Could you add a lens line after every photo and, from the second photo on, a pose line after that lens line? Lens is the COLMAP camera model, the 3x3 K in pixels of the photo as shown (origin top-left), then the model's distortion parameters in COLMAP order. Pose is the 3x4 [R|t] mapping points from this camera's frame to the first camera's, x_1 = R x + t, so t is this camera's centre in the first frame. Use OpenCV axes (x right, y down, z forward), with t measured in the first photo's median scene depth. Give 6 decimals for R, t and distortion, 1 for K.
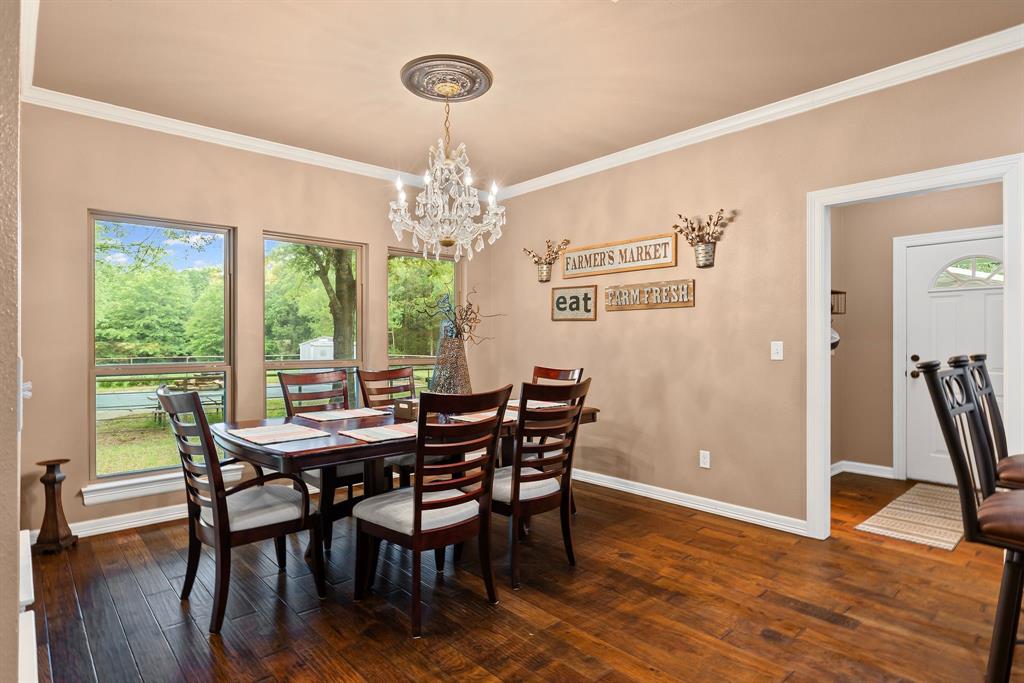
lens RADIAL K [[549.7, 0, 507.5], [0, 549.7, 336.9], [0, 0, 1]] dist [0.001807, -0.000290]
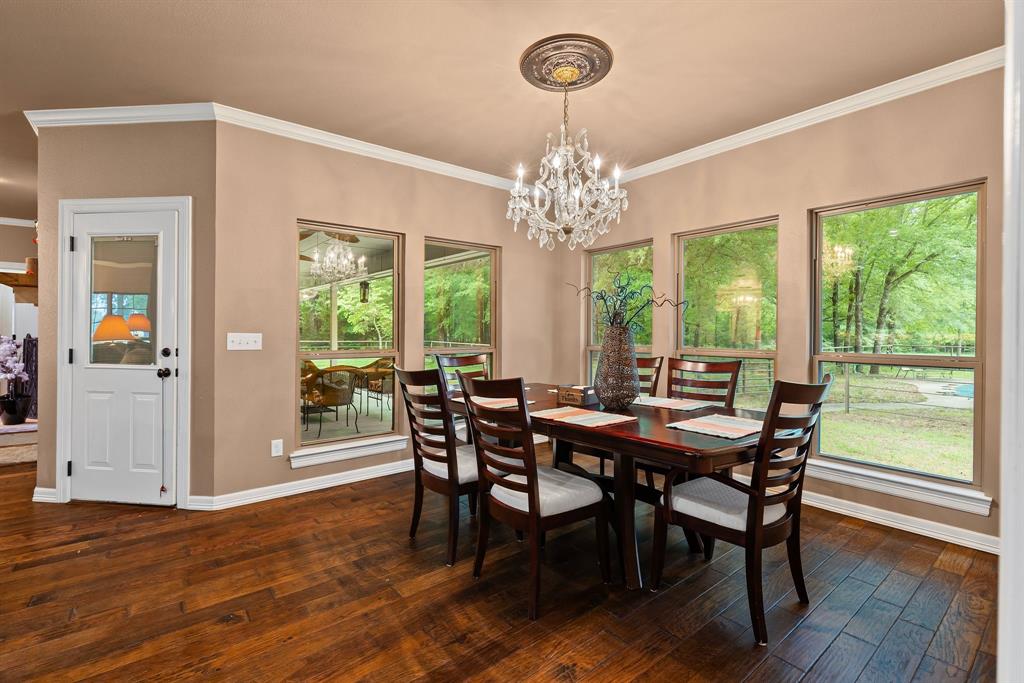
lens RADIAL K [[458.9, 0, 511.2], [0, 458.9, 335.2], [0, 0, 1]] dist [0.009549, -0.000997]
pose [[-0.053093, 0.004091, -0.998581, 0.838957], [0.002094, 0.999990, 0.003985, 0.017976], [0.998587, -0.001880, -0.053101, 1.105299]]
